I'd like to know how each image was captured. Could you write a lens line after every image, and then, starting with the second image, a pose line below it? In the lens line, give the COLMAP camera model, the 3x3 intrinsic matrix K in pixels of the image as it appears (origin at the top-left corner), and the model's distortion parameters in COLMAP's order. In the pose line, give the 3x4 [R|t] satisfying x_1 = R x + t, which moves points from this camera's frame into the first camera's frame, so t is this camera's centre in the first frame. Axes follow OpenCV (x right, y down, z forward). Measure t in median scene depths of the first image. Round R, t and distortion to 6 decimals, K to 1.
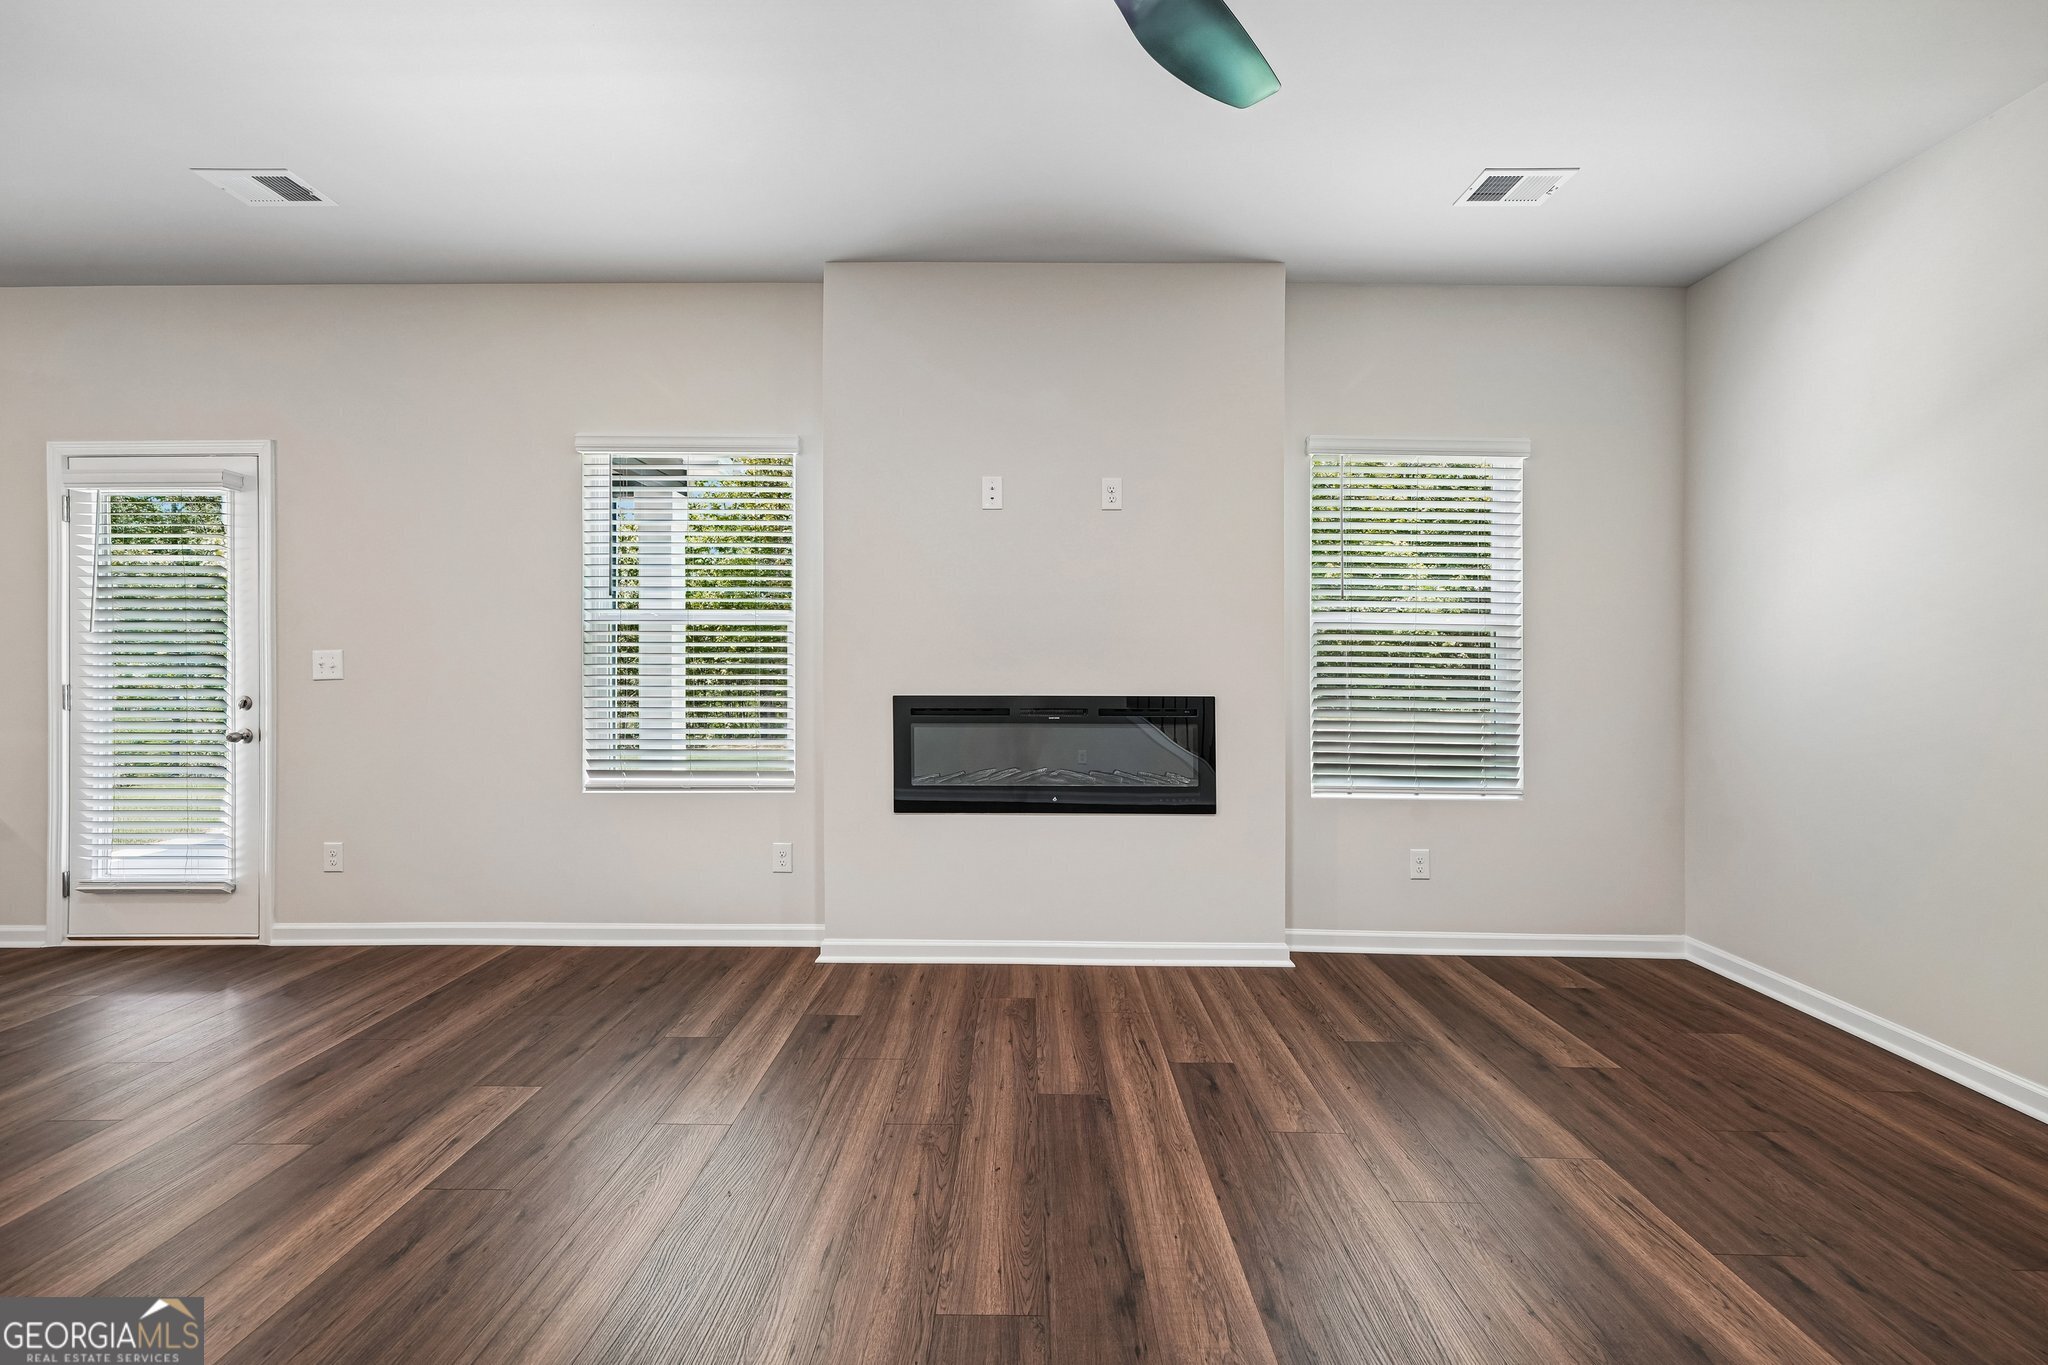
lens RADIAL K [[812.1, 0, 1021.2], [0, 812.1, 680.9], [0, 0, 1]] dist [0.014307, 0.000241]
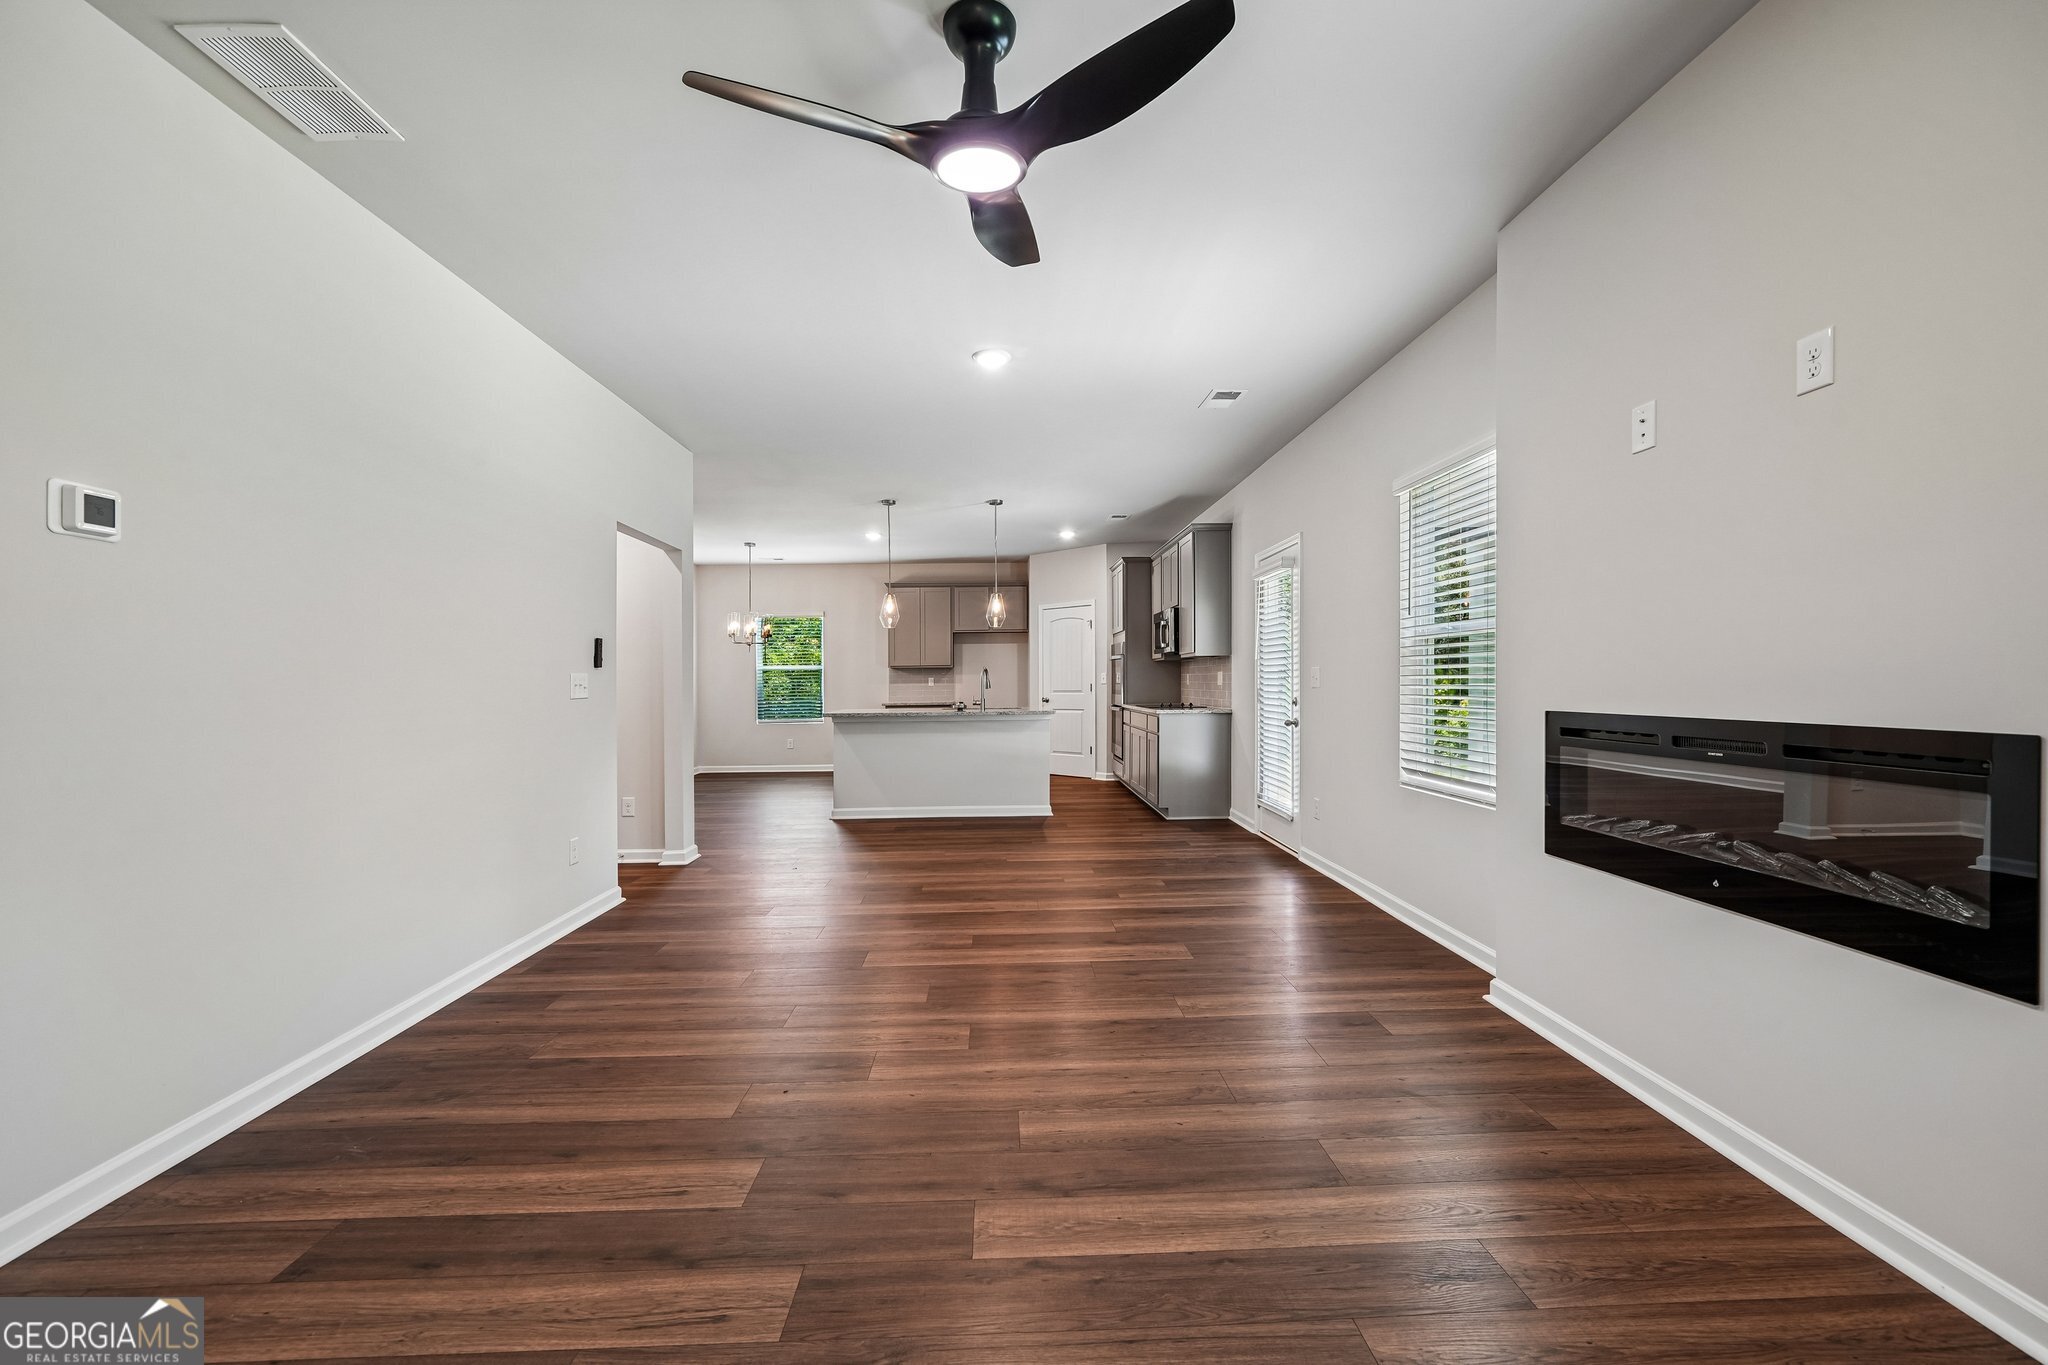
lens RADIAL K [[831.3, 0, 1024.0], [0, 831.3, 682.5], [0, 0, 1]] dist [0.014478, 0.000098]
pose [[0.047437, -0.004305, -0.998865, 0.738852], [-0.003825, 0.999983, -0.004492, -0.005297], [0.998867, 0.004034, 0.047419, 0.478553]]
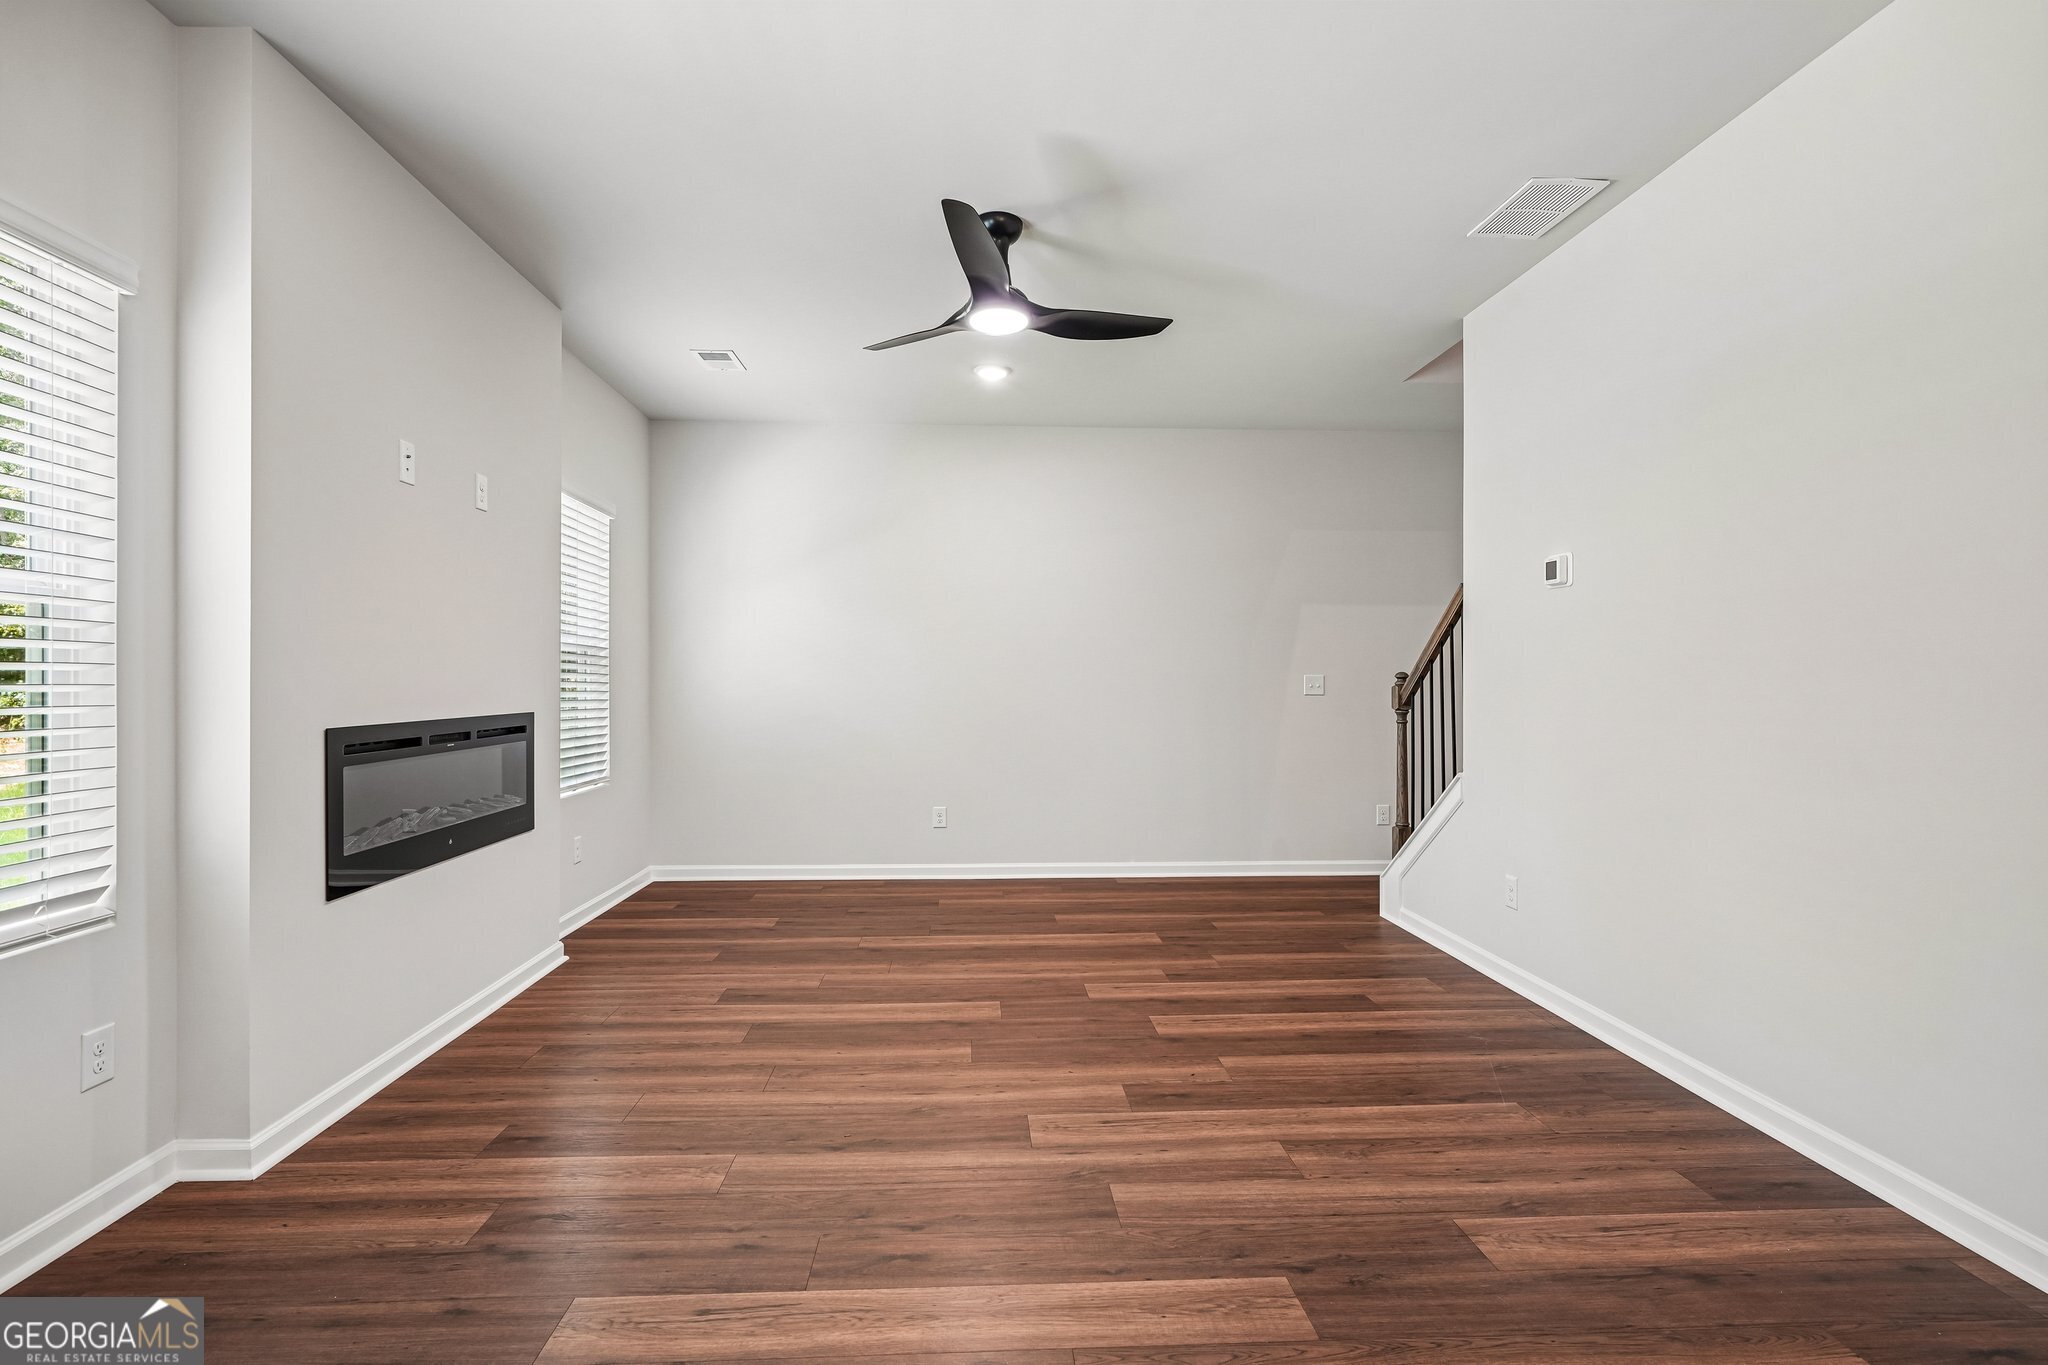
lens RADIAL K [[1012.9, 0, 1024.0], [0, 1012.9, 682.5], [0, 0, 1]] dist [0.012261, -0.000019]
pose [[-0.072082, -0.007680, 0.997369, -1.151600], [0.012292, 0.999888, 0.008588, -0.023123], [-0.997323, 0.012878, -0.071980, 0.529863]]
